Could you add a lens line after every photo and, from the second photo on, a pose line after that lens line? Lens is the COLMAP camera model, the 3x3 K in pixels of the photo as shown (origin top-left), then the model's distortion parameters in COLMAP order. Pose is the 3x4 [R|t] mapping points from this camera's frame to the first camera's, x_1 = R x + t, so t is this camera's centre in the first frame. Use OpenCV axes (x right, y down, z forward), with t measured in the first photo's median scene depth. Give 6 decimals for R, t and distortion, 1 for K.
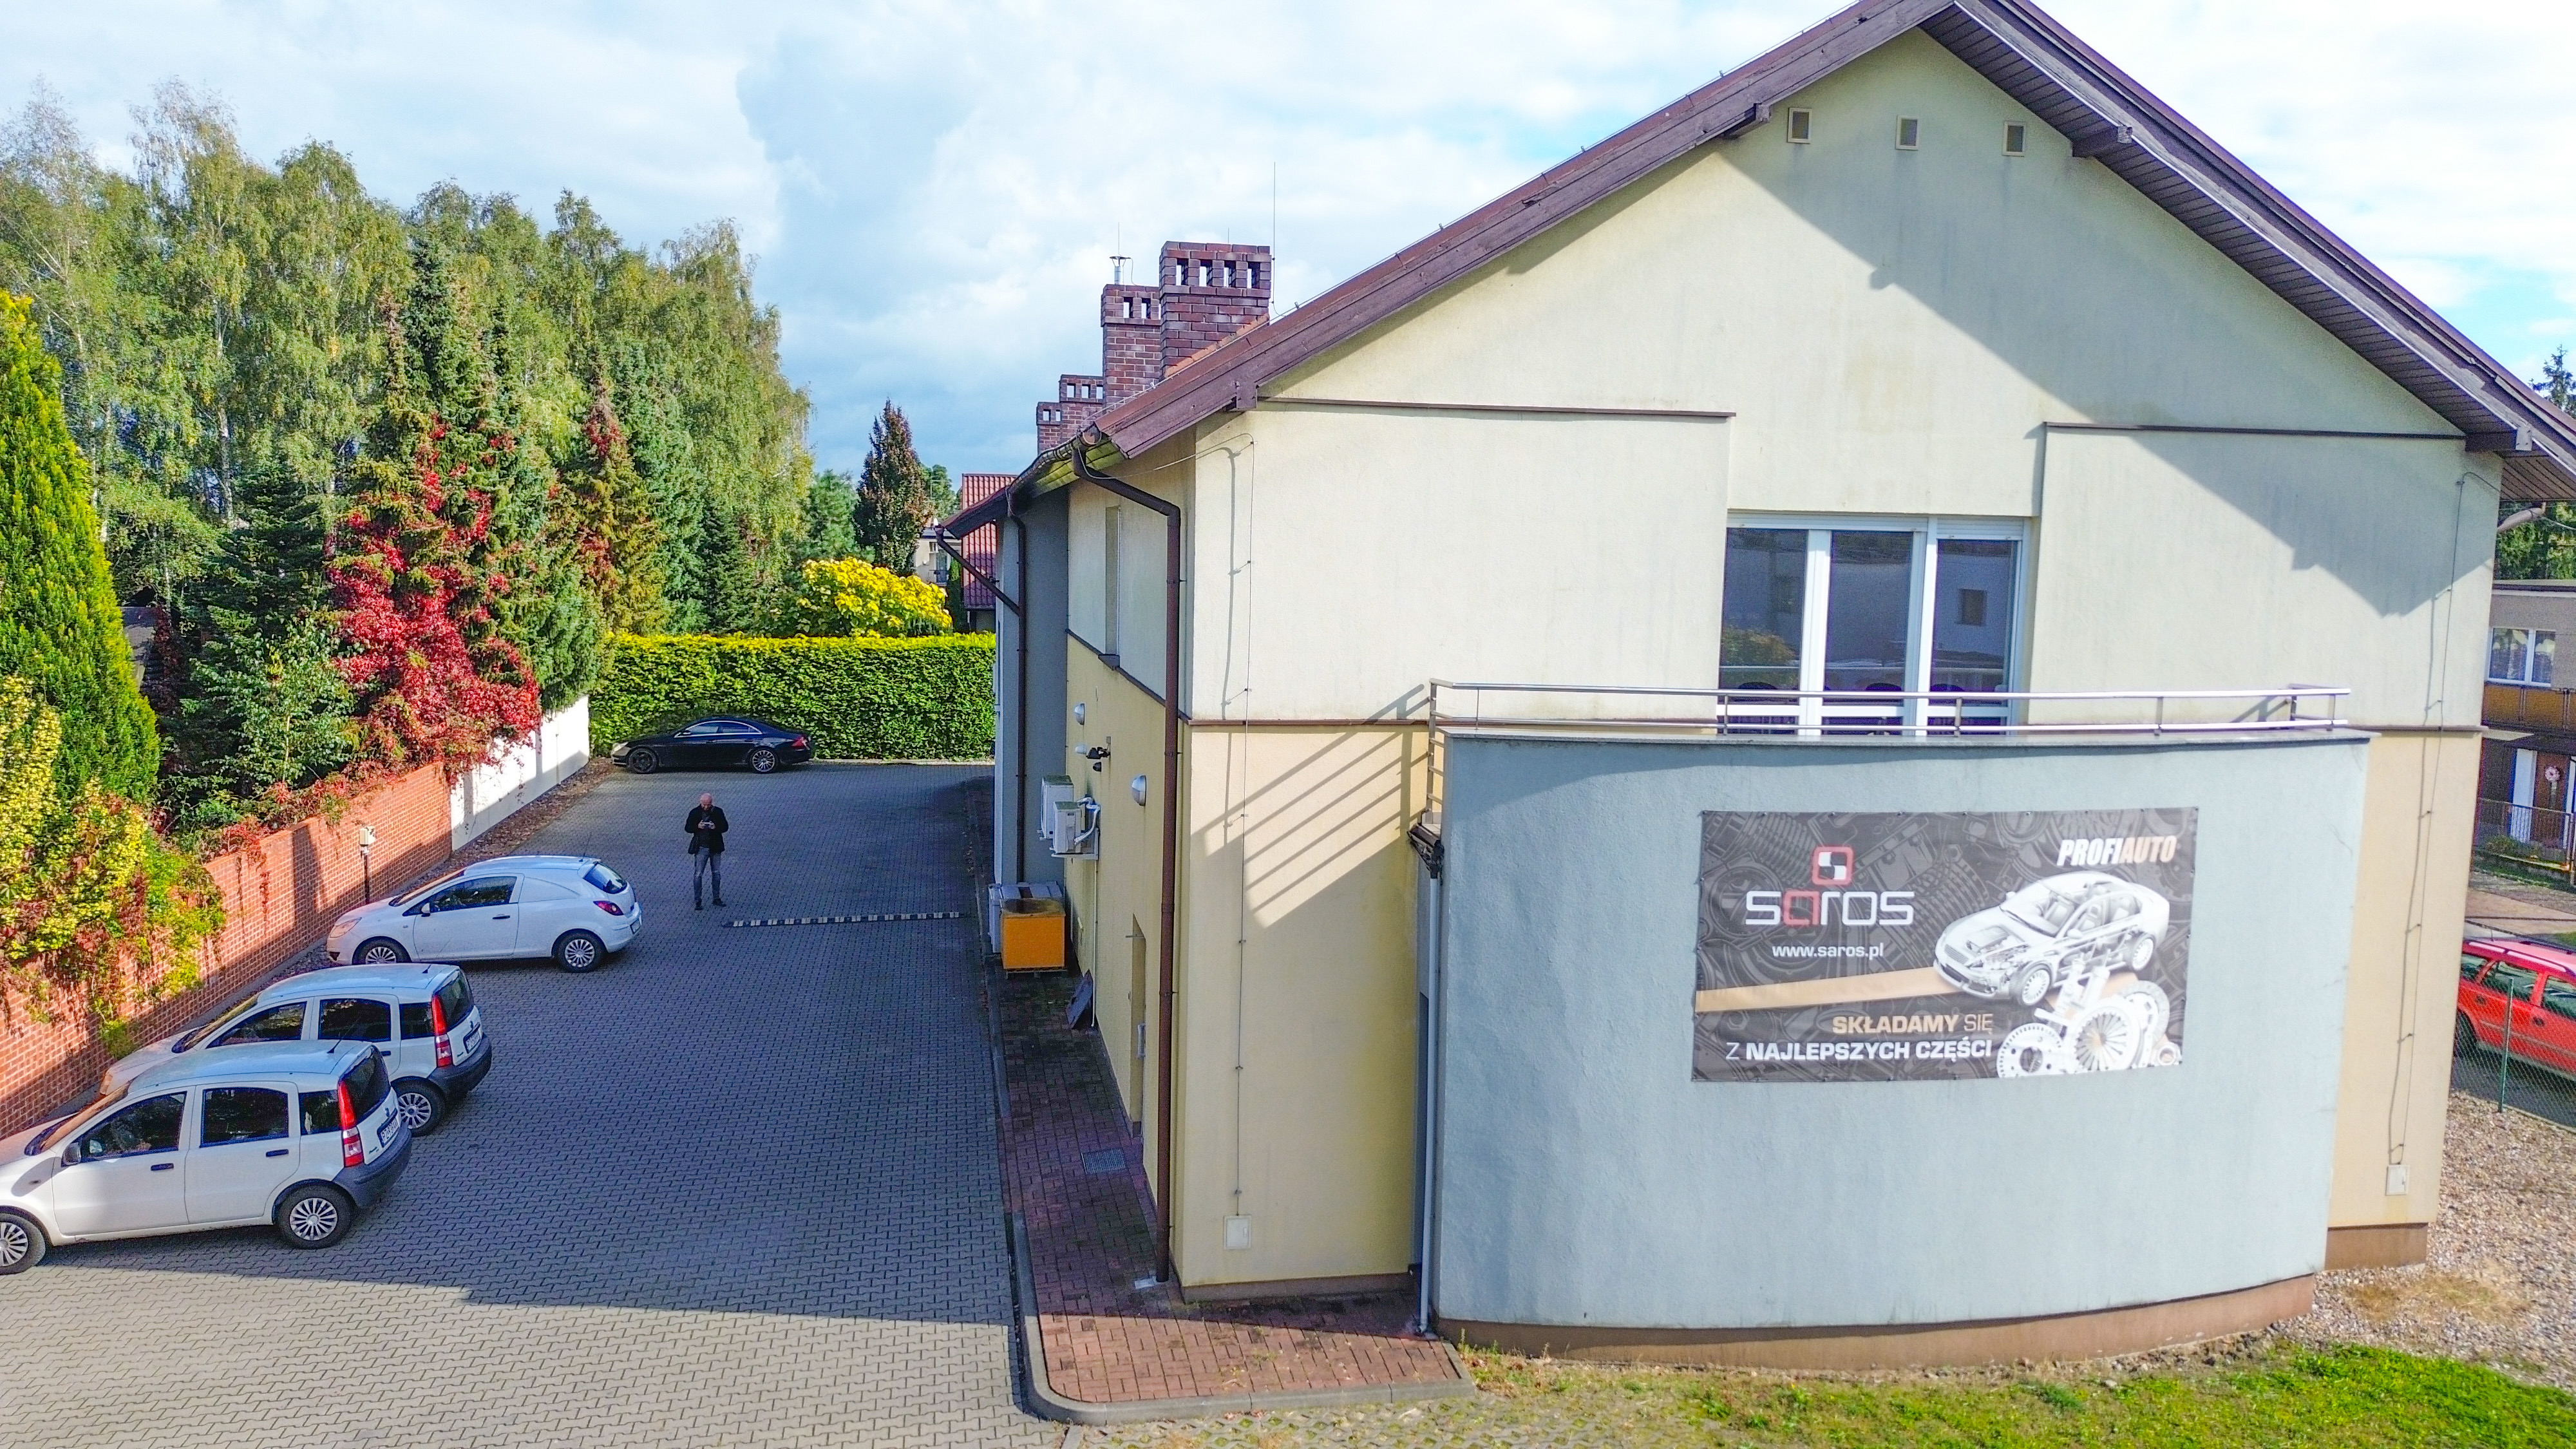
lens RADIAL K [[1831.0, 0, 1288.0], [0, 1831.0, 724.5], [0, 0, 1]] dist [0.062173, -0.046573]
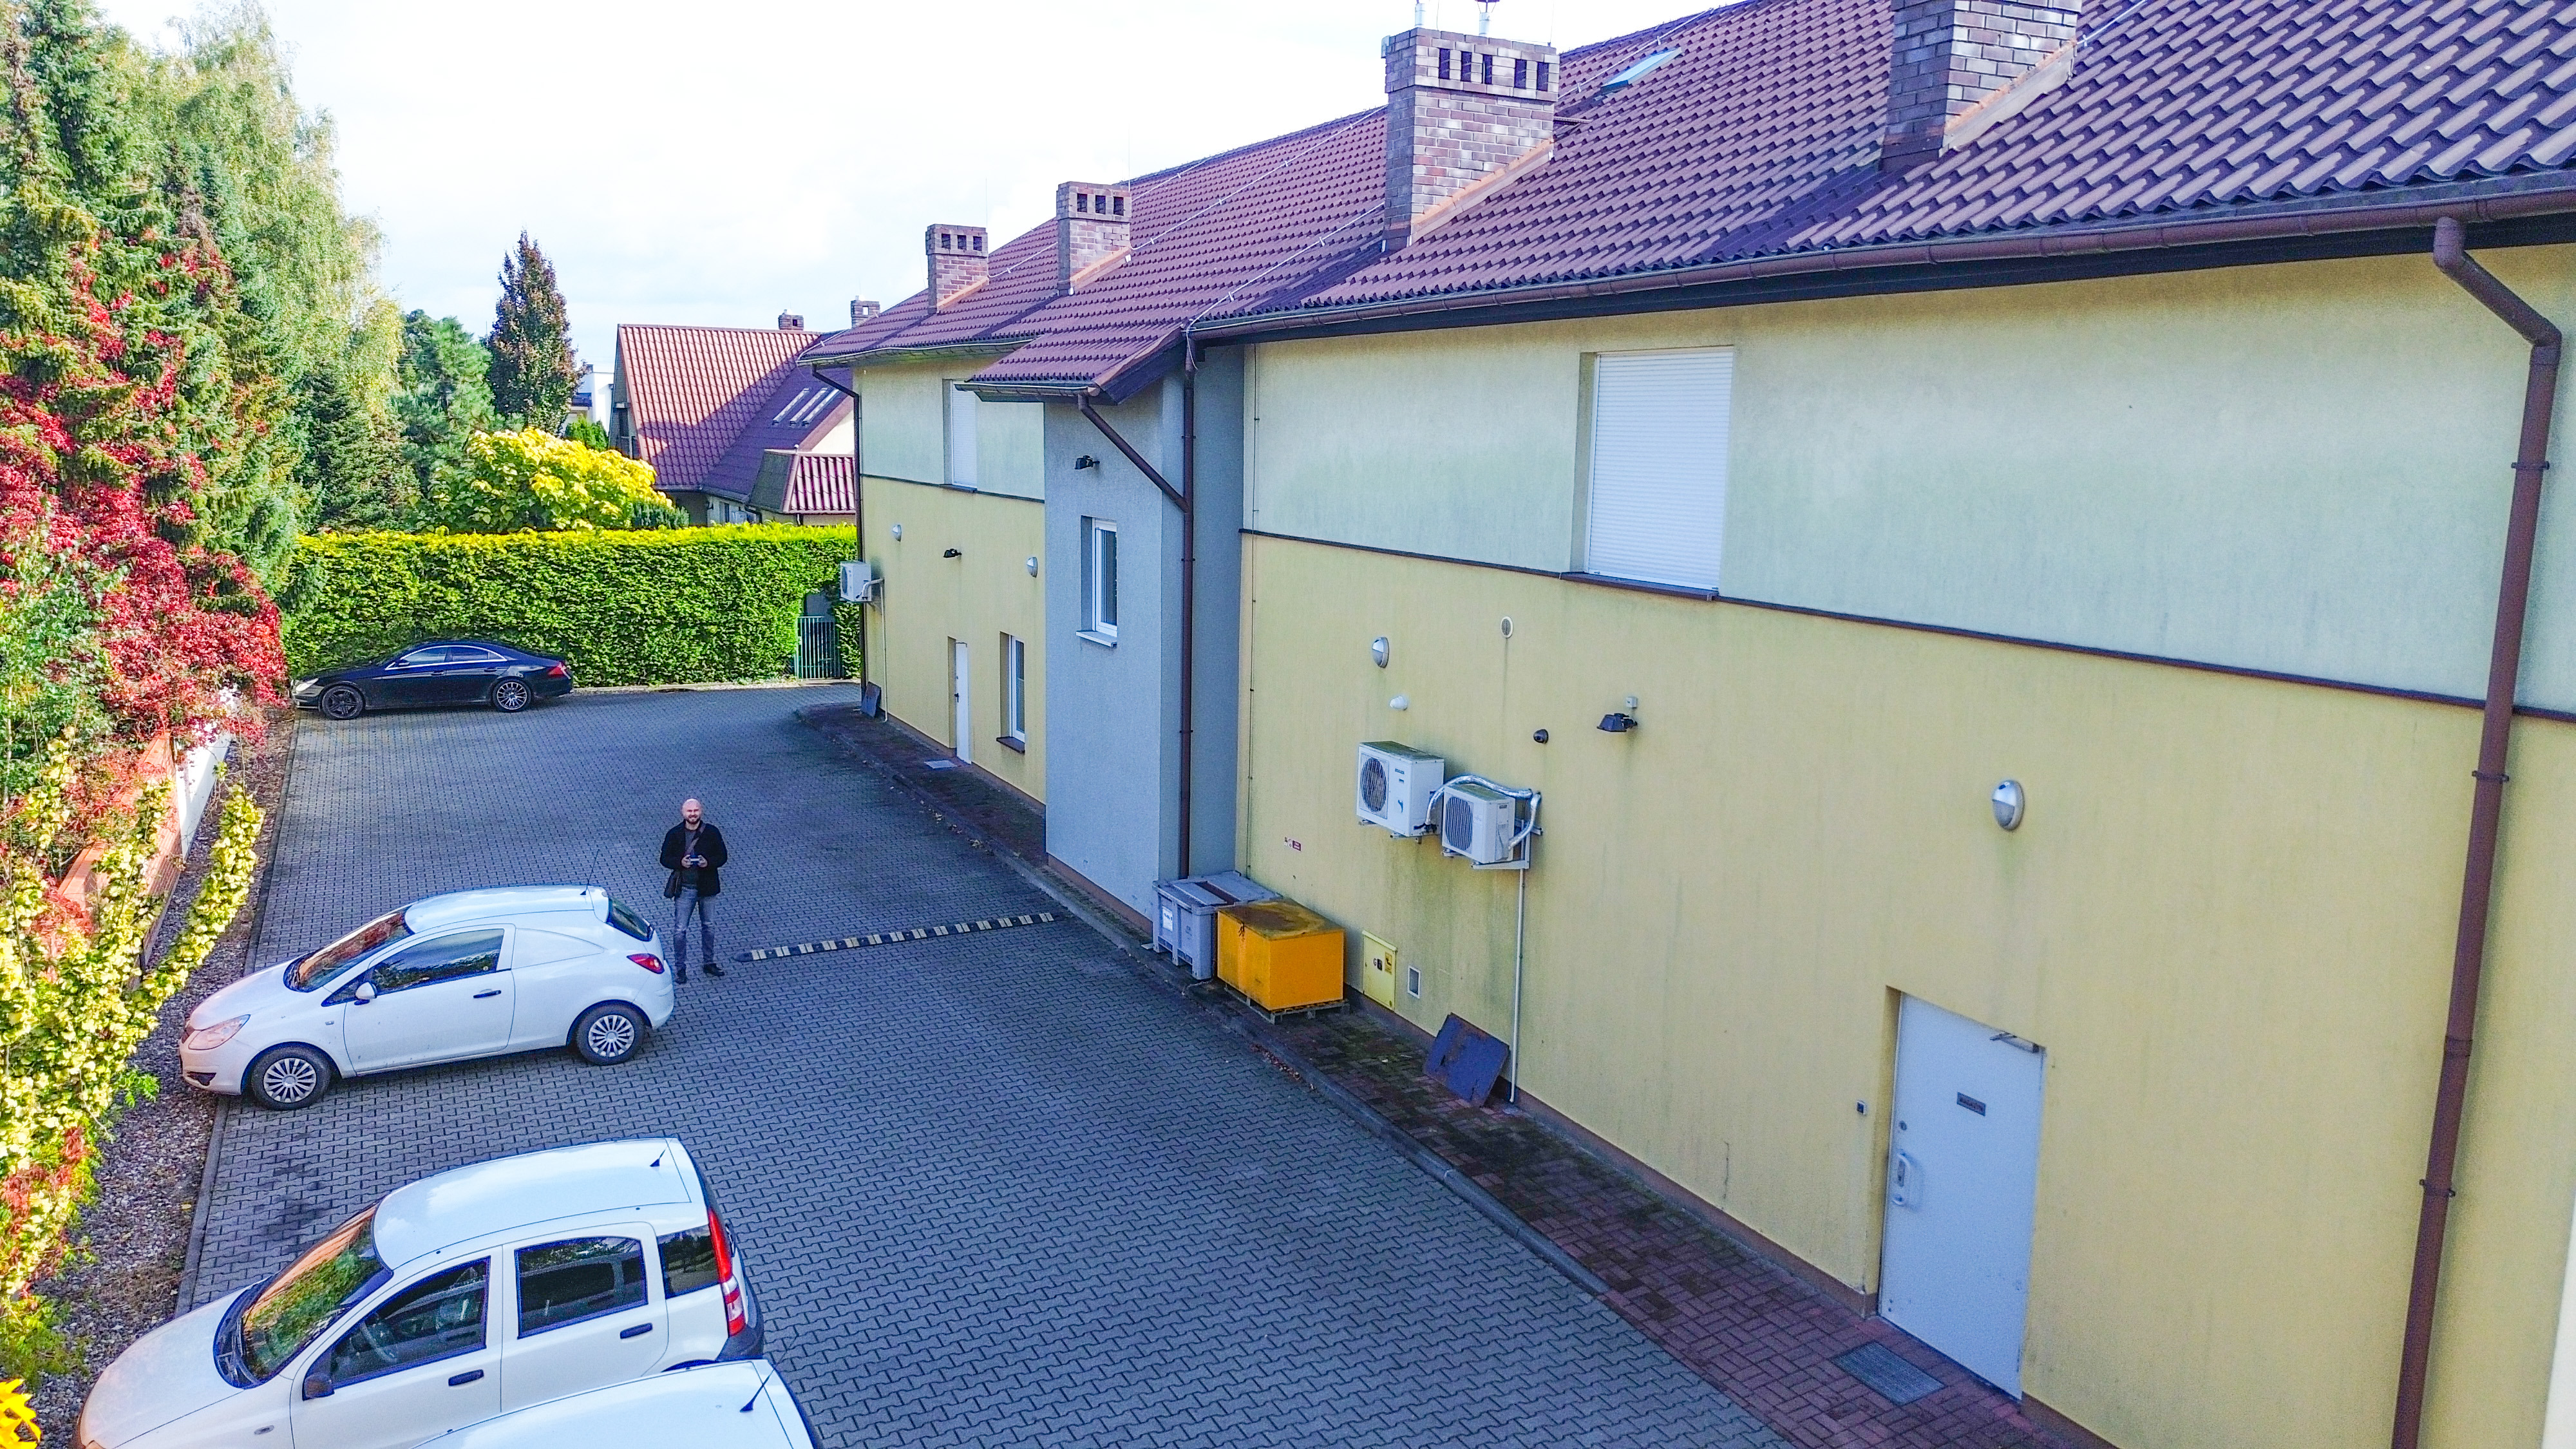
lens RADIAL K [[1831.0, 0, 1288.0], [0, 1831.0, 724.5], [0, 0, 1]] dist [0.062173, -0.046573]
pose [[0.963602, -0.046298, 0.263301, -0.176066], [0.027790, 0.996901, 0.073588, -0.015994], [-0.265892, -0.063592, 0.961903, 0.170295]]
